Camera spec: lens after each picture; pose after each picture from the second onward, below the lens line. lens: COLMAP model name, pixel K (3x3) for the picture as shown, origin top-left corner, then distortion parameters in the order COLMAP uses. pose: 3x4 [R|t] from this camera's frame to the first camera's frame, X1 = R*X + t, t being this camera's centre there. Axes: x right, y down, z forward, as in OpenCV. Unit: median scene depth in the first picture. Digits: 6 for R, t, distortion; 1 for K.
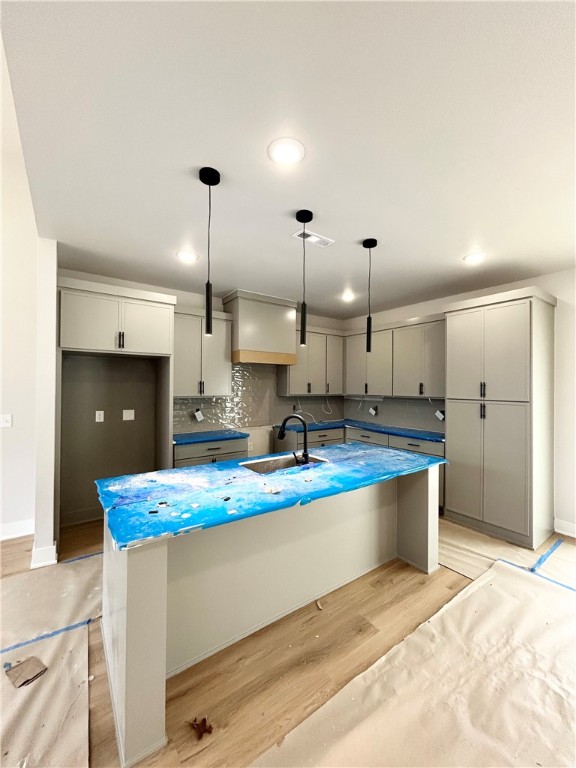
lens RADIAL K [[311.3, 0, 288.0], [0, 311.3, 384.0], [0, 0, 1]] dist [0.001425, -0.000316]
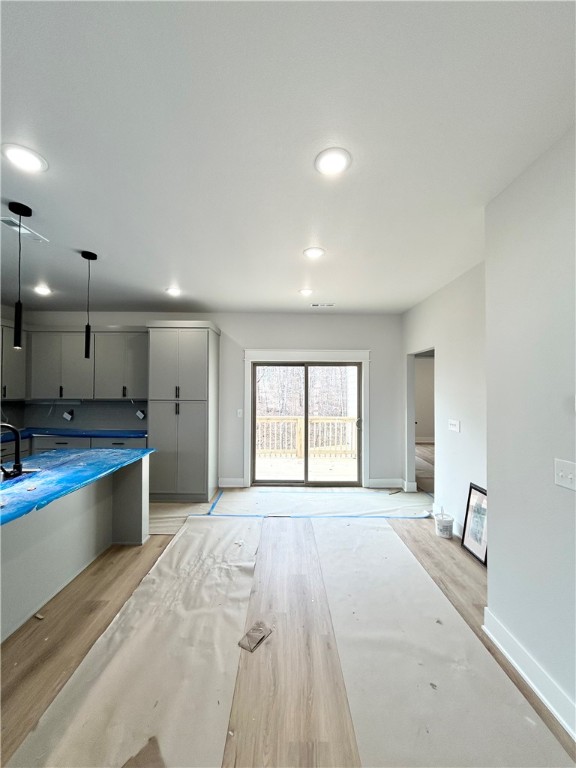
lens RADIAL K [[311.3, 0, 288.0], [0, 311.3, 384.0], [0, 0, 1]] dist [0.001425, -0.000316]
pose [[0.584100, 0.007861, 0.811643, -0.202865], [-0.004840, 0.999969, -0.006203, -0.012207], [-0.811667, -0.000305, 0.584120, -0.168240]]
